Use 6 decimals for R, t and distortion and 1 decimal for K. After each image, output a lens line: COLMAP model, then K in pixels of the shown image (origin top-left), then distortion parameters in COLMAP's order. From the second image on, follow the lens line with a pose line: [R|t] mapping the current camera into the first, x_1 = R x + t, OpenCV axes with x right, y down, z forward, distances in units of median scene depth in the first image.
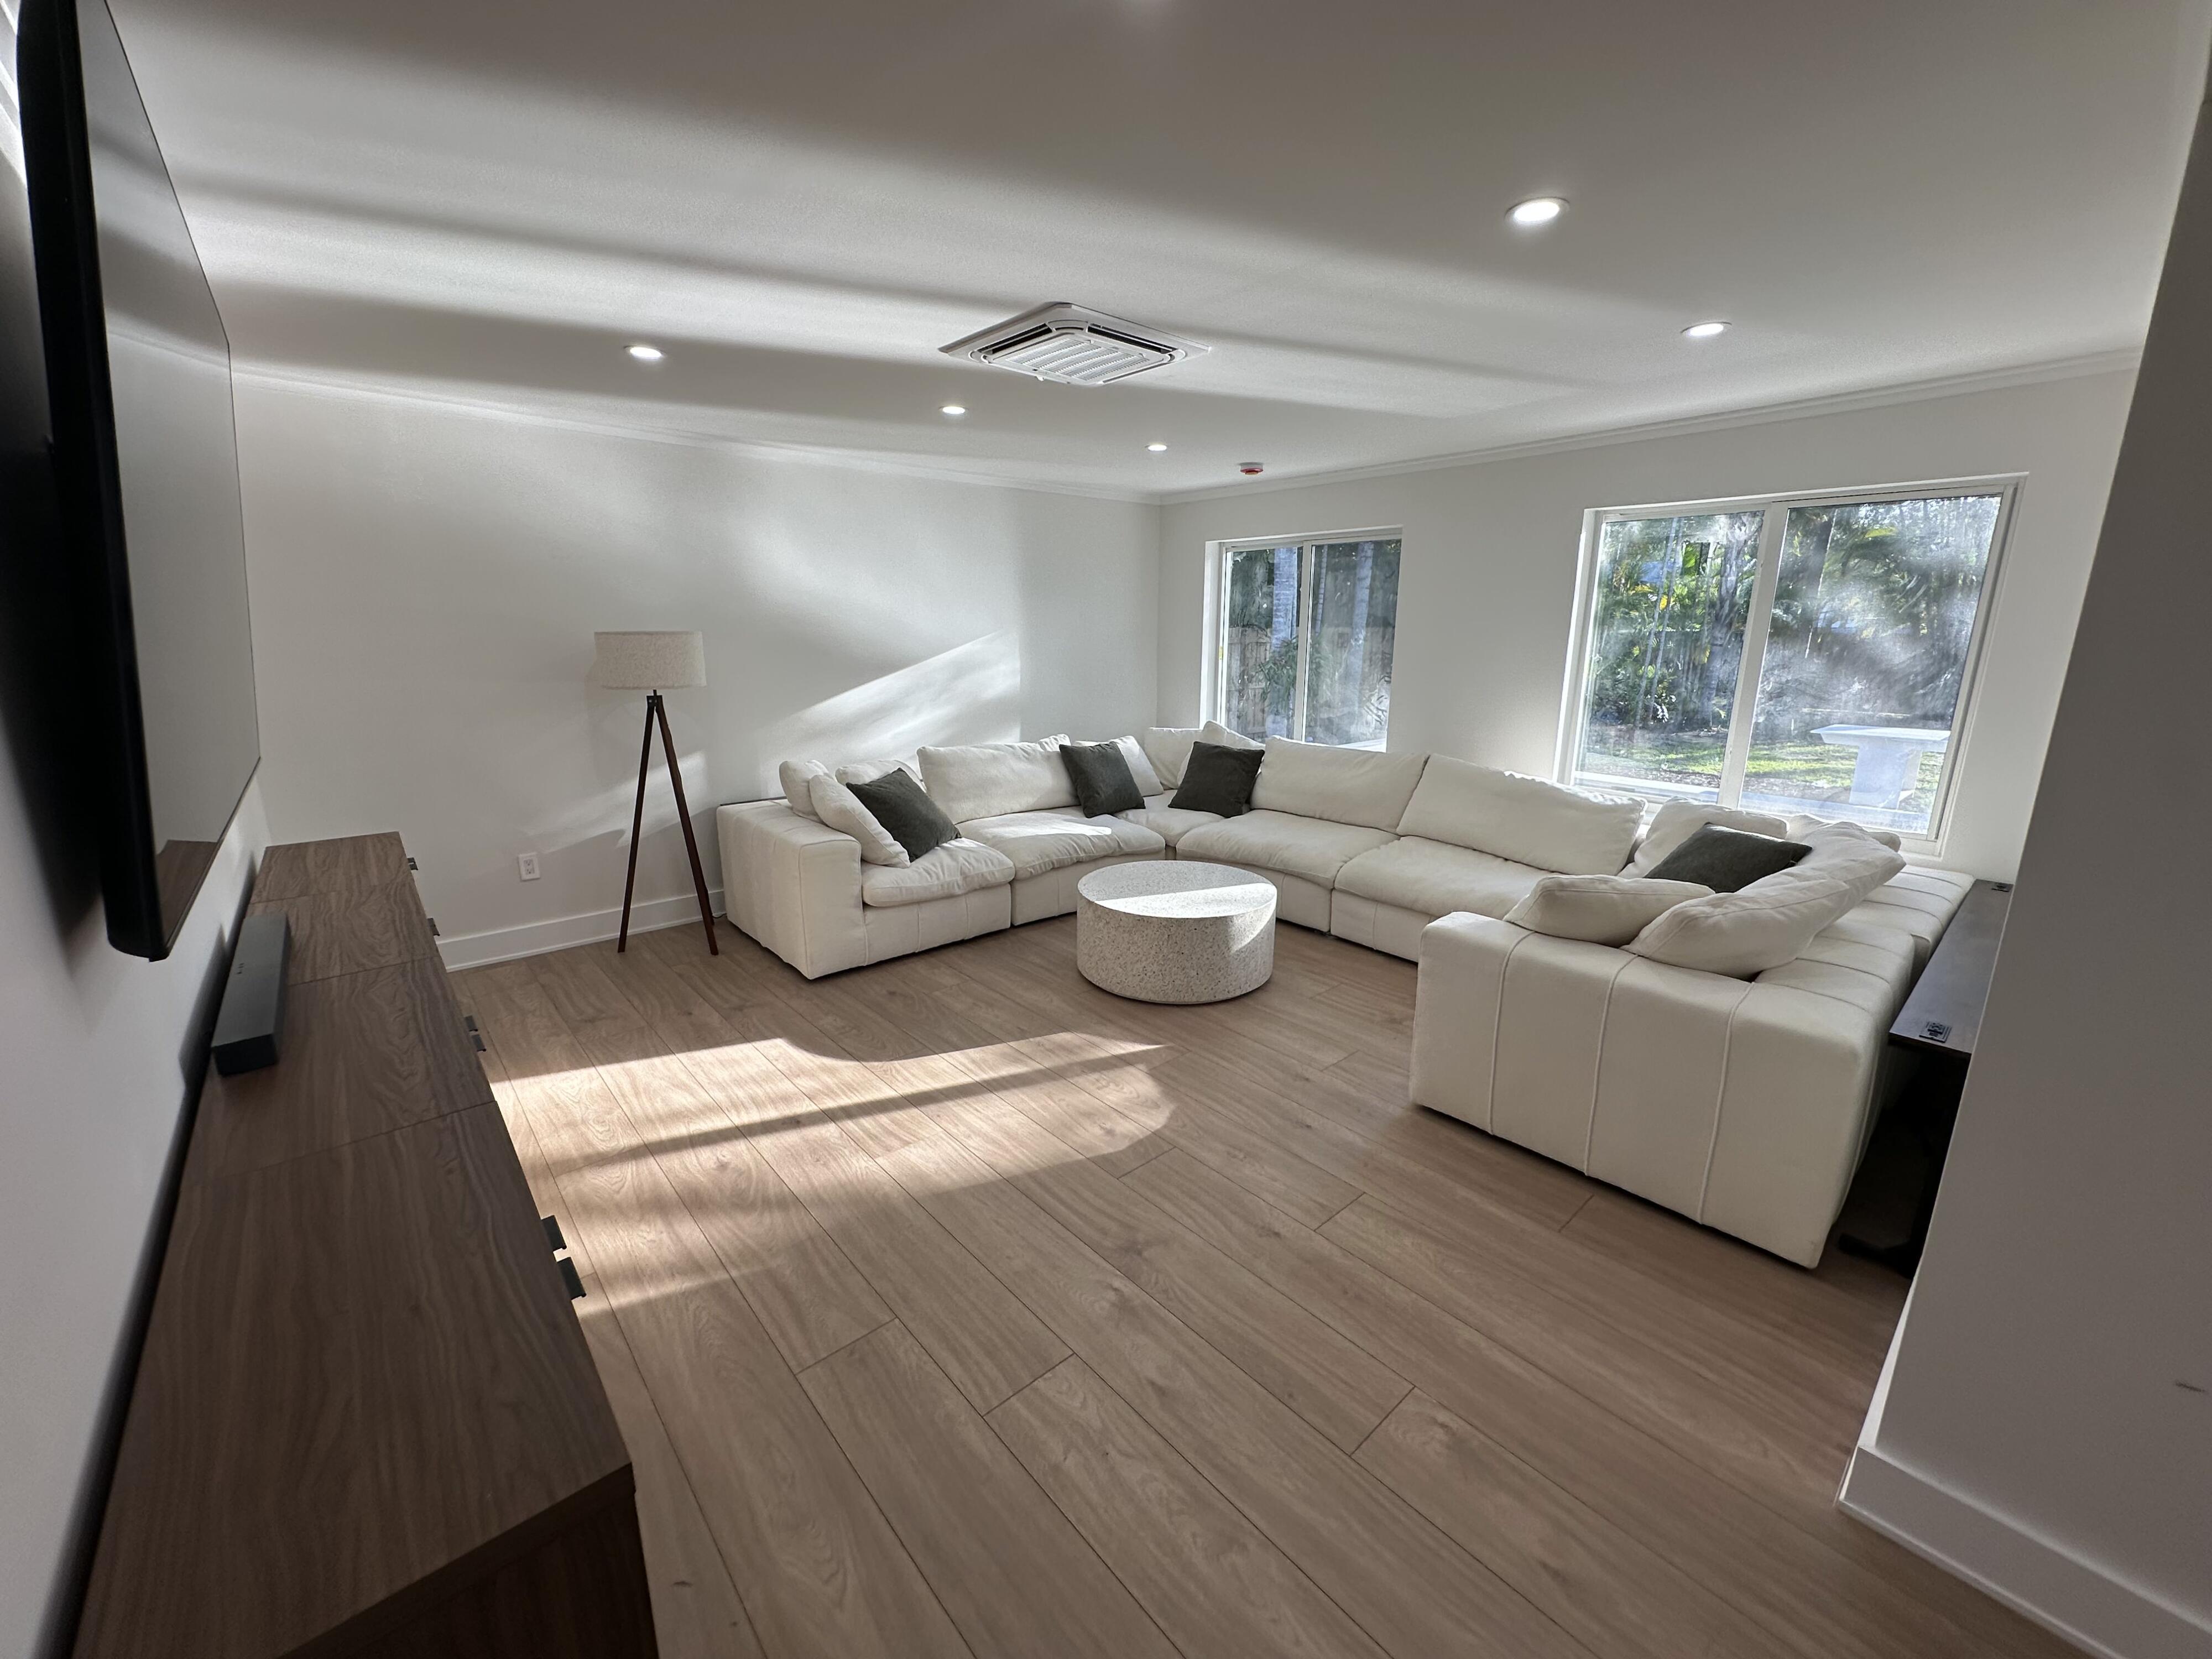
lens RADIAL K [[876.3, 0, 1106.0], [0, 876.3, 829.5], [0, 0, 1]] dist [-0.001690, 0.000461]
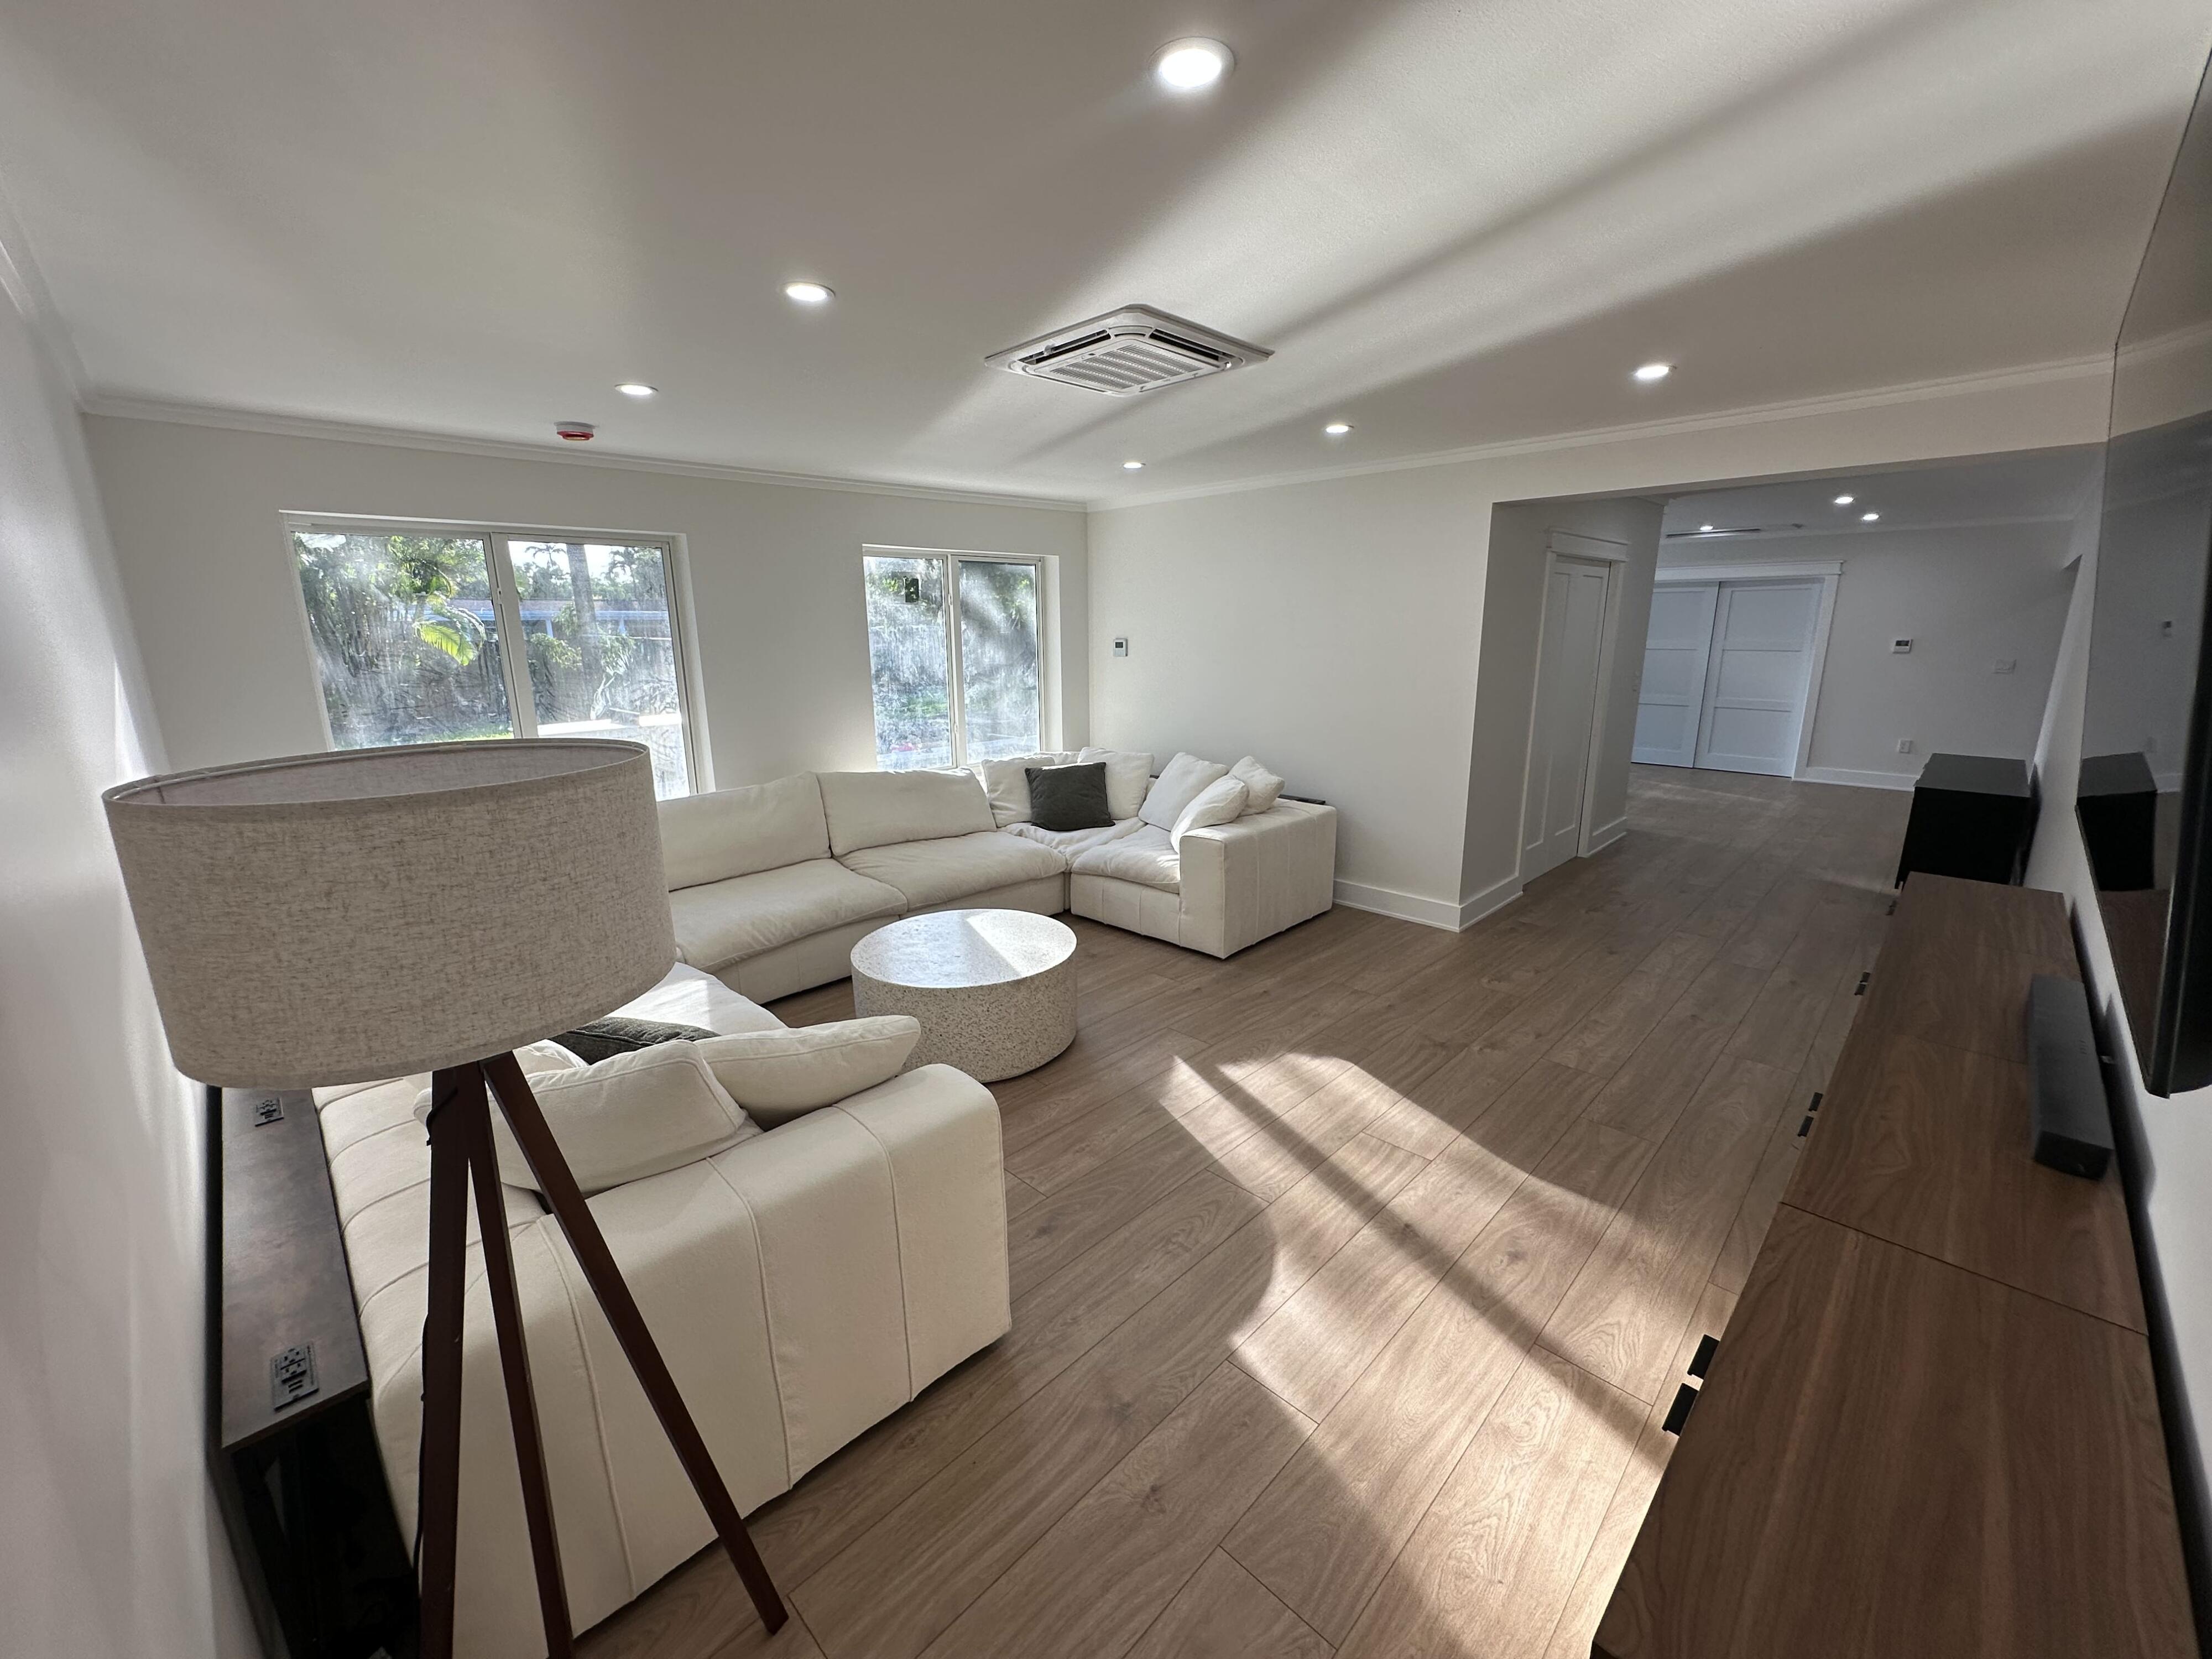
lens RADIAL K [[876.3, 0, 1106.0], [0, 876.3, 829.5], [0, 0, 1]] dist [-0.001690, 0.000461]
pose [[-0.061118, -0.233606, 0.970408, -1.201095], [0.238703, 0.940594, 0.241463, -0.354252], [-0.969167, 0.246397, -0.001725, 1.318790]]
